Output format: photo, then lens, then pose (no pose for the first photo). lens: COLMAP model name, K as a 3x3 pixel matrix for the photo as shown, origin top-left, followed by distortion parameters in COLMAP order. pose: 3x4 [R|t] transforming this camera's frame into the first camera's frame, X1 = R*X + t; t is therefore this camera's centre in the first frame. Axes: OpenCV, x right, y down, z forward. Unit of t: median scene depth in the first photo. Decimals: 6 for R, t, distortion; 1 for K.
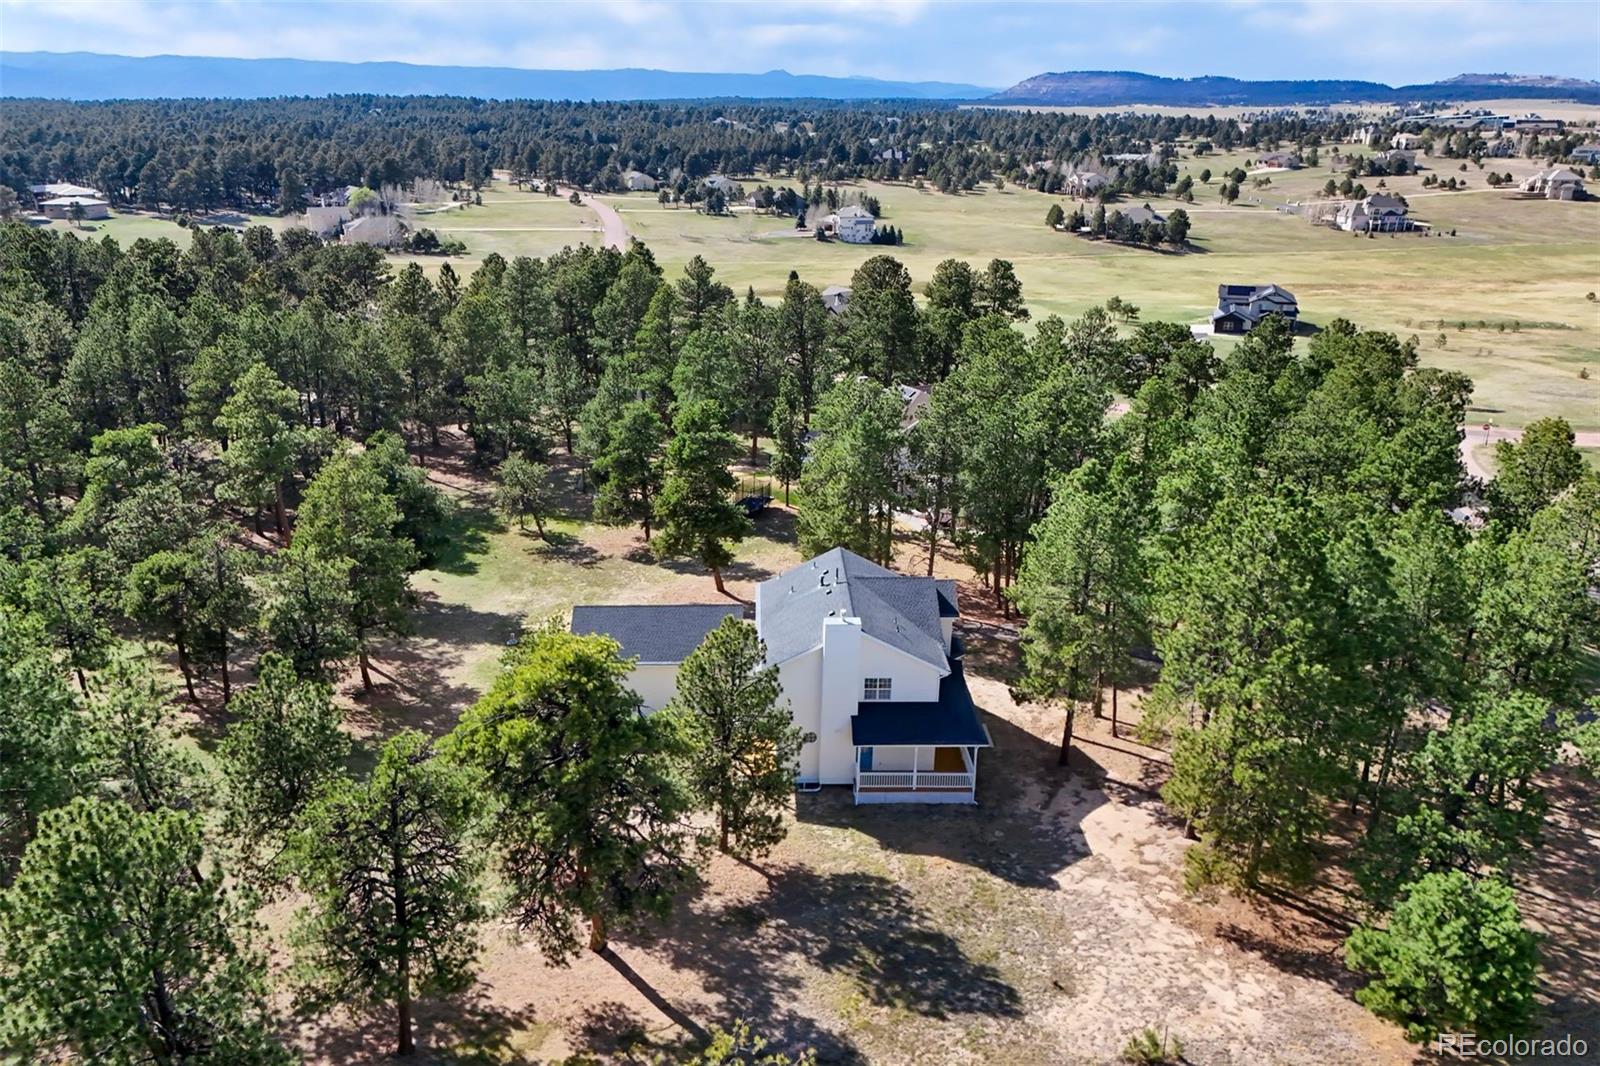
lens RADIAL K [[1196.6, 0, 800.0], [0, 1196.6, 533.0], [0, 0, 1]] dist [0.010200, -0.000372]
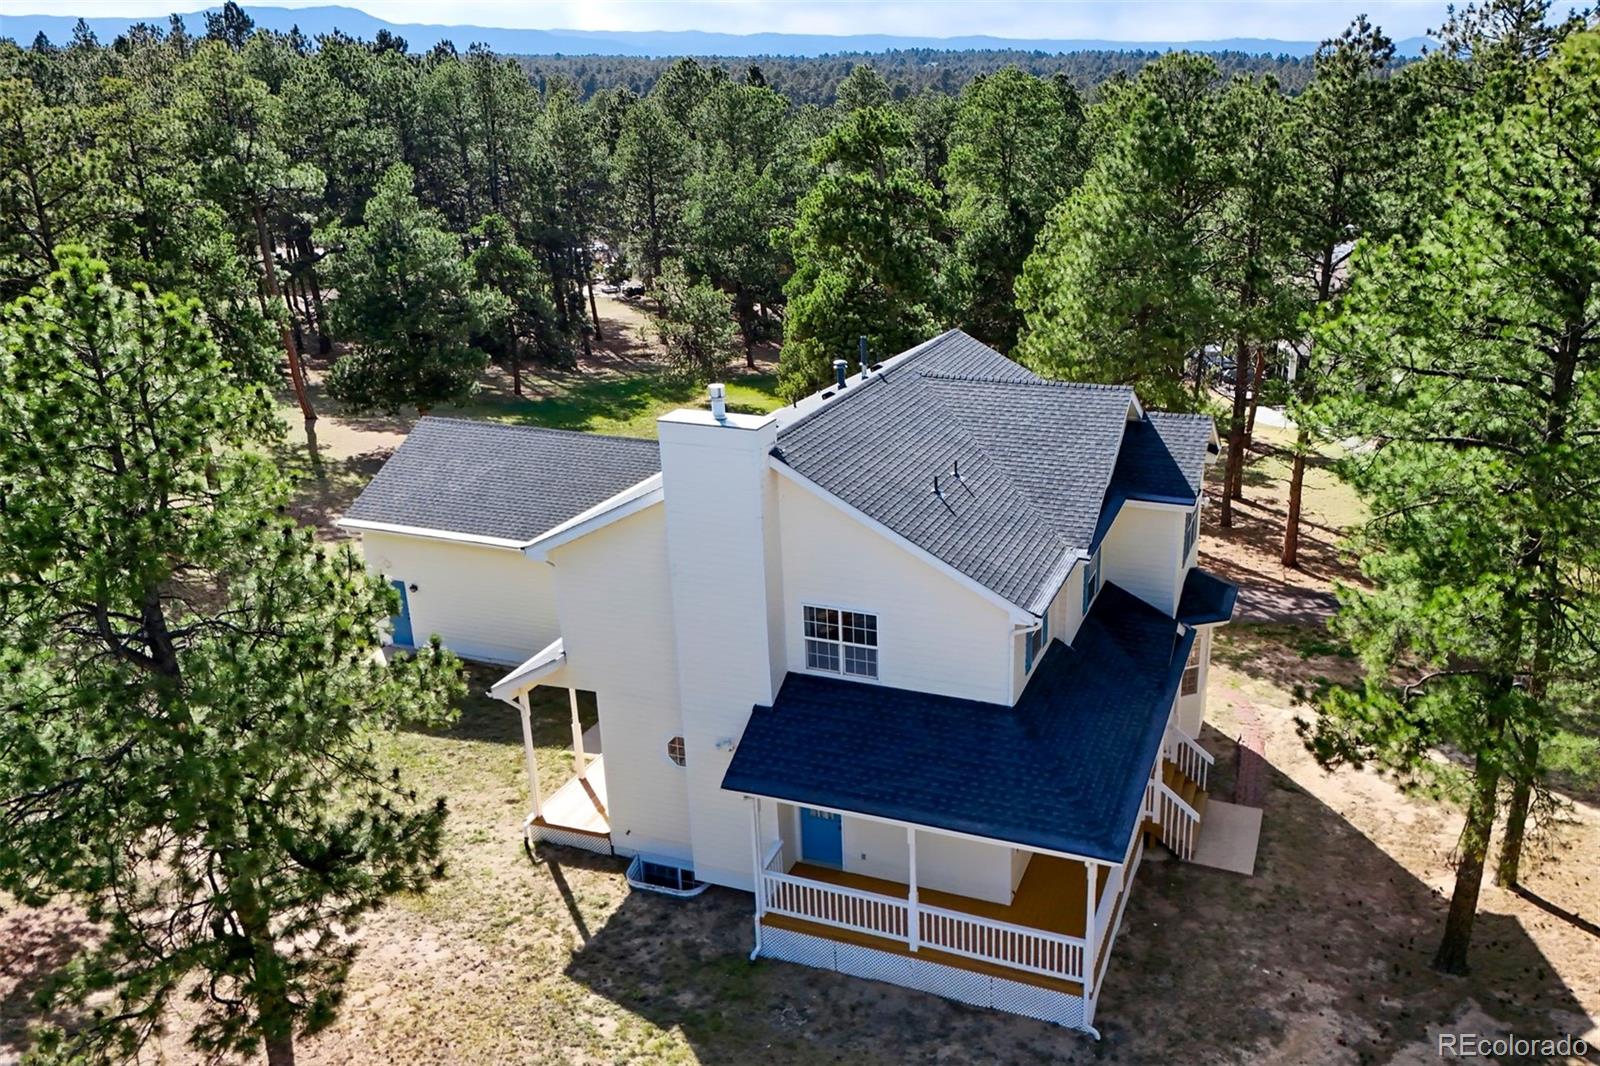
lens RADIAL K [[1196.6, 0, 800.0], [0, 1196.6, 533.0], [0, 0, 1]] dist [0.010200, -0.000372]
pose [[0.921964, 0.081942, -0.378506, 0.184660], [-0.102146, 0.994203, -0.033575, 0.111020], [0.373561, 0.069618, 0.924990, 0.665150]]
